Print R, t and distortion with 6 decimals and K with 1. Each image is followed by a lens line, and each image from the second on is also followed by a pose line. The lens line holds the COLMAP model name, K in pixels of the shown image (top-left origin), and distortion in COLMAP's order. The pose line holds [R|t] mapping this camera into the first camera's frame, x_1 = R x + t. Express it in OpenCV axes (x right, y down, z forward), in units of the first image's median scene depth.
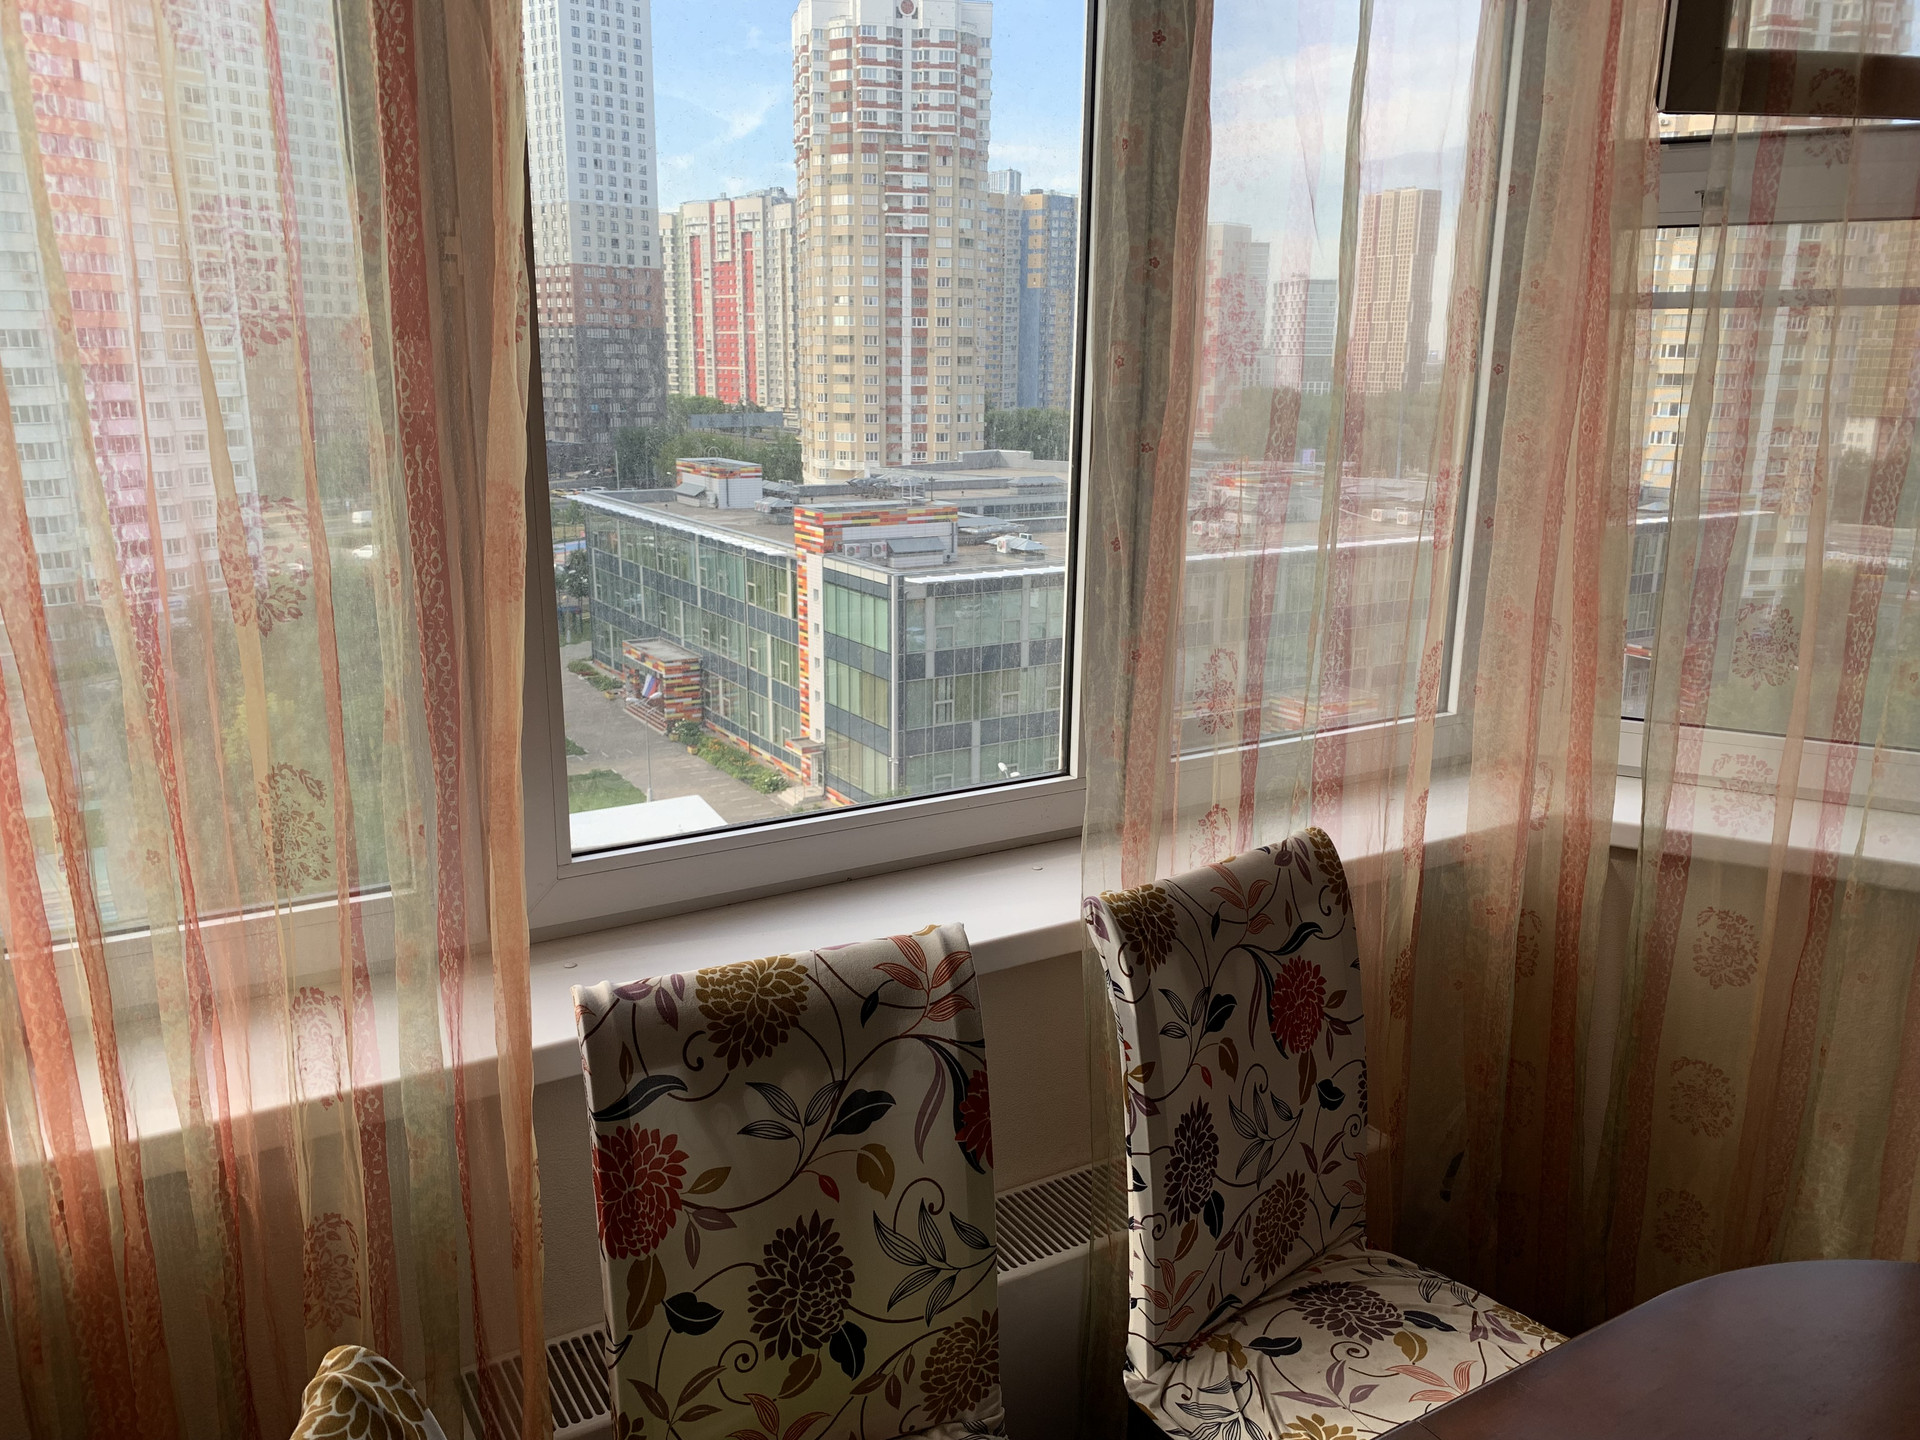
lens RADIAL K [[1460.6, 0, 963.5], [0, 1460.6, 782.6], [0, 0, 1]] dist [0.027882, -0.041517]
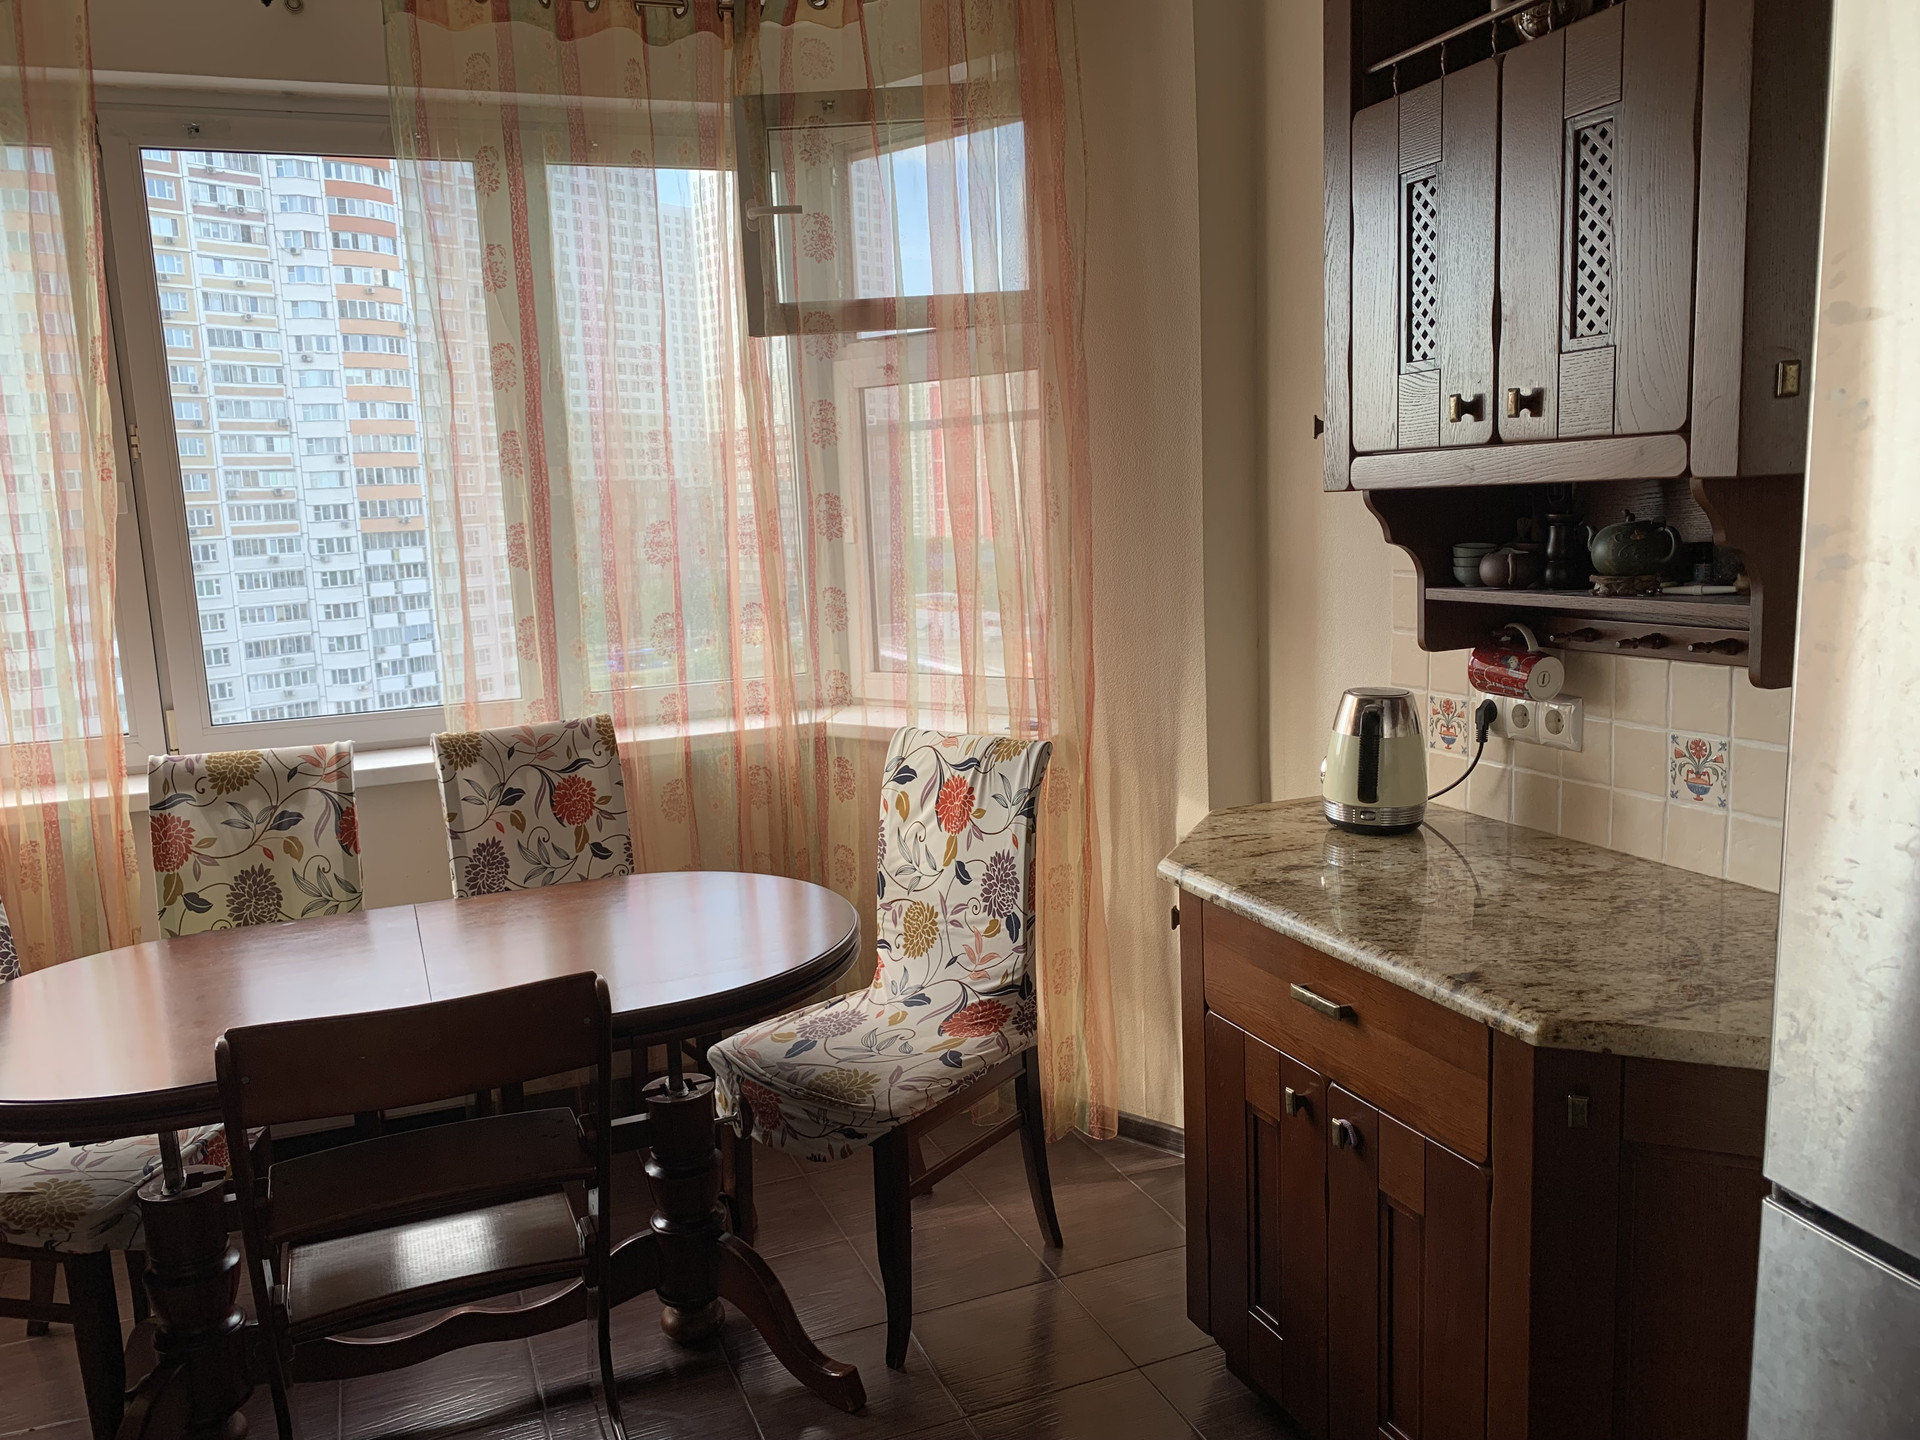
lens RADIAL K [[1460.6, 0, 949.8], [0, 1460.6, 737.6], [0, 0, 1]] dist [0.027882, -0.041517]
pose [[0.985777, -0.029913, -0.165375, 1.242316], [0.011151, 0.993506, -0.113234, 0.352020], [0.167688, 0.109779, 0.979709, -0.969605]]
